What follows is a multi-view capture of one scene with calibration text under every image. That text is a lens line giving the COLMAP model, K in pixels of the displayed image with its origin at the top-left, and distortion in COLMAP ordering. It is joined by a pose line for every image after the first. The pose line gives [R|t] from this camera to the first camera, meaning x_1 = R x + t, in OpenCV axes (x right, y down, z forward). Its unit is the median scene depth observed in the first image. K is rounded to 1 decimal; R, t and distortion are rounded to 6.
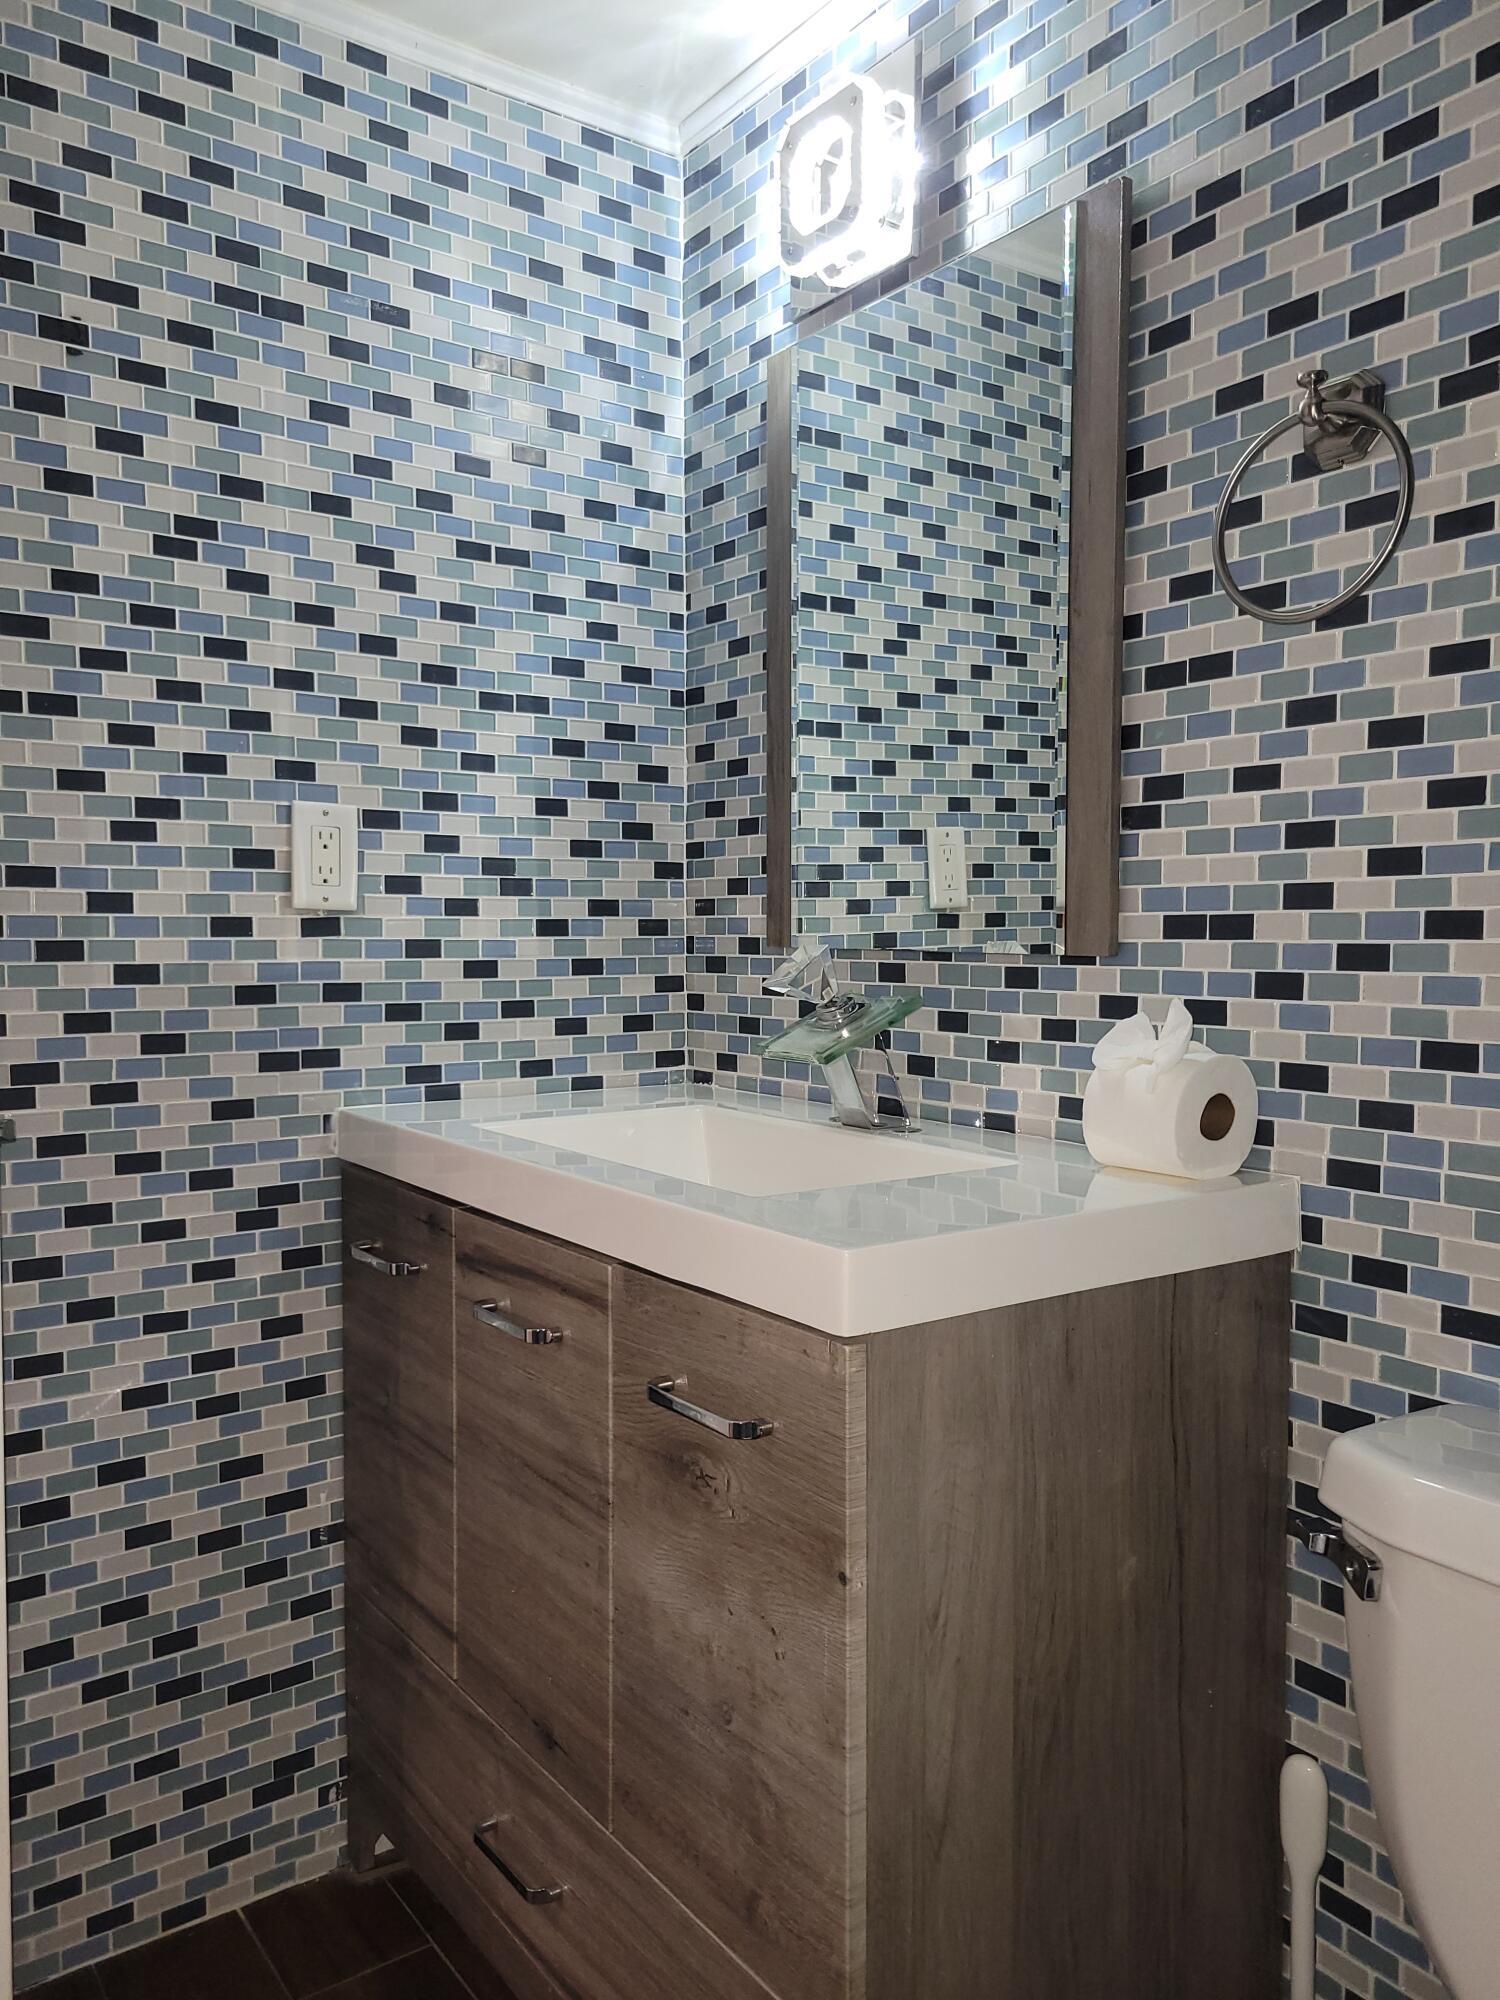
lens RADIAL K [[1502.3, 0, 745.9], [0, 1502.3, 1013.1], [0, 0, 1]] dist [0.038699, -0.016964]
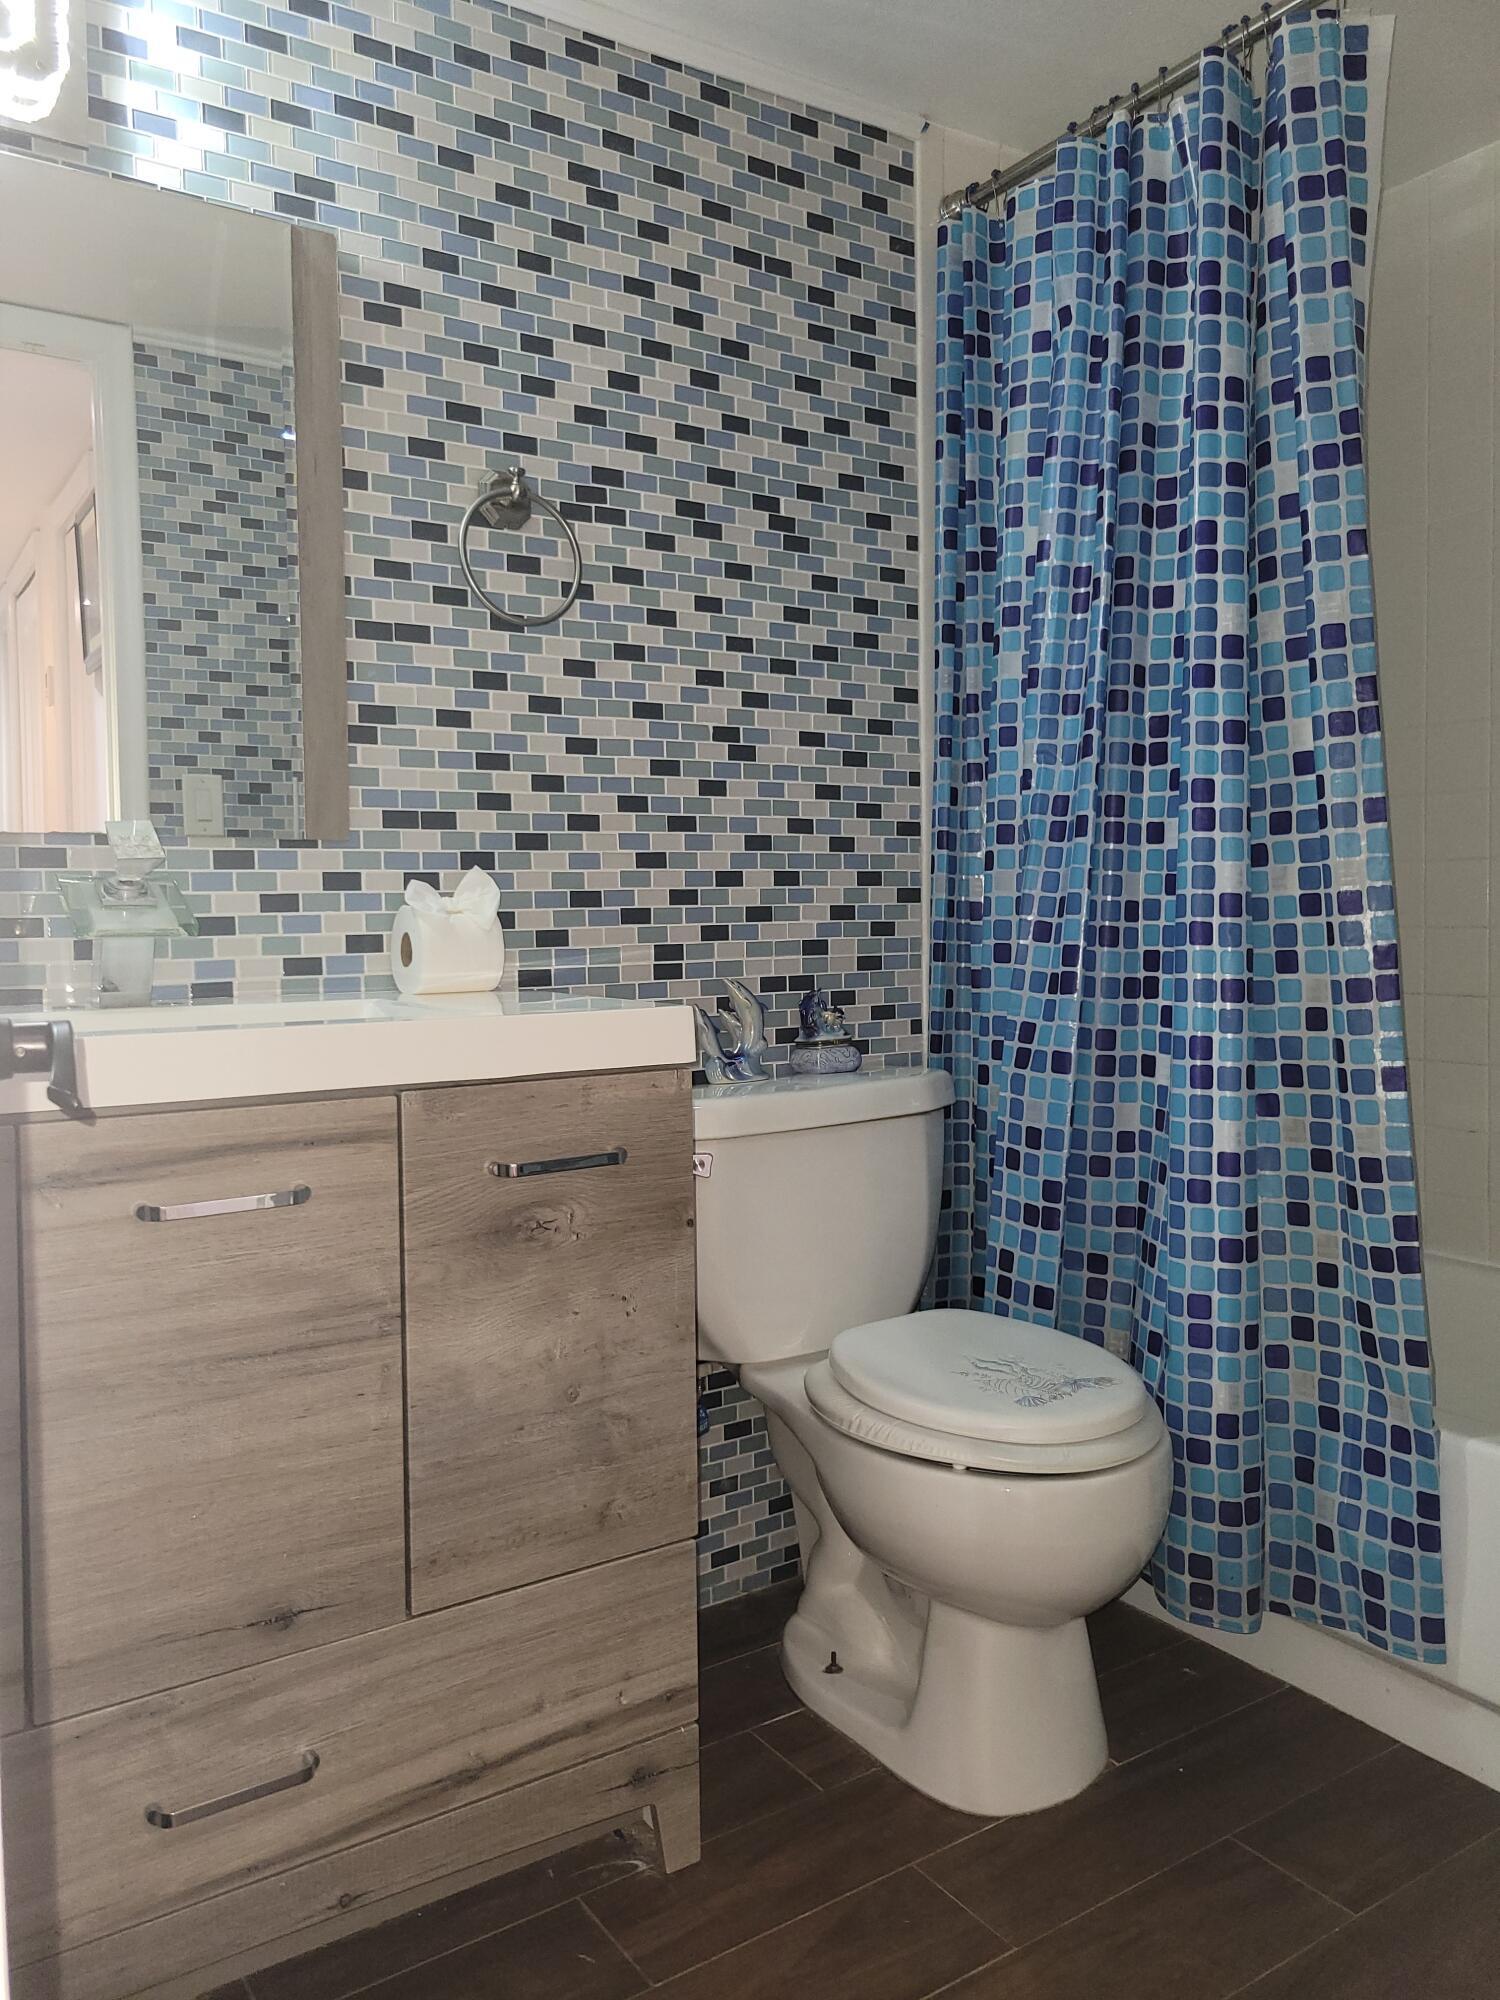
lens RADIAL K [[1502.3, 0, 745.2], [0, 1502.3, 988.0], [0, 0, 1]] dist [0.038699, -0.016964]
pose [[0.052640, -0.056436, 0.997018, -1.151361], [0.066584, 0.996378, 0.052884, 0.047485], [-0.996391, 0.063601, 0.056207, 0.673566]]
